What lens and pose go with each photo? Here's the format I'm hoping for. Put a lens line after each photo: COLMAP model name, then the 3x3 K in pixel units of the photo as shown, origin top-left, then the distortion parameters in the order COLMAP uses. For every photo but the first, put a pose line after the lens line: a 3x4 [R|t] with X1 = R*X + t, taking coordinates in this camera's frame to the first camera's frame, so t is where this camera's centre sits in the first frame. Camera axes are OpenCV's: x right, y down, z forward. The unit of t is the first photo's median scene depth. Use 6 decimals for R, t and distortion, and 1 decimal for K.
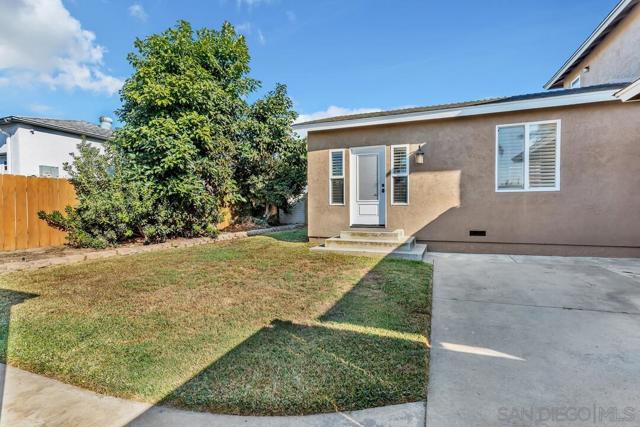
lens RADIAL K [[304.8, 0, 321.0], [0, 304.8, 212.1], [0, 0, 1]] dist [0.001240, 0.000100]
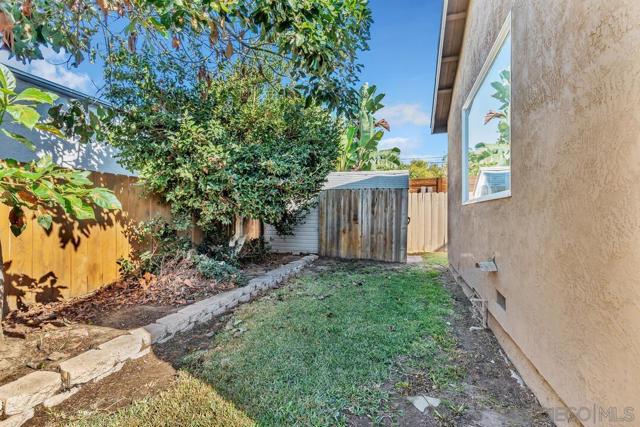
lens RADIAL K [[304.8, 0, 321.0], [0, 304.8, 212.1], [0, 0, 1]] dist [0.001240, 0.000100]
pose [[0.996726, 0.008332, 0.080421, -0.108475], [-0.006091, 0.999587, -0.028067, -0.021234], [-0.080621, 0.027485, 0.996366, 0.637160]]
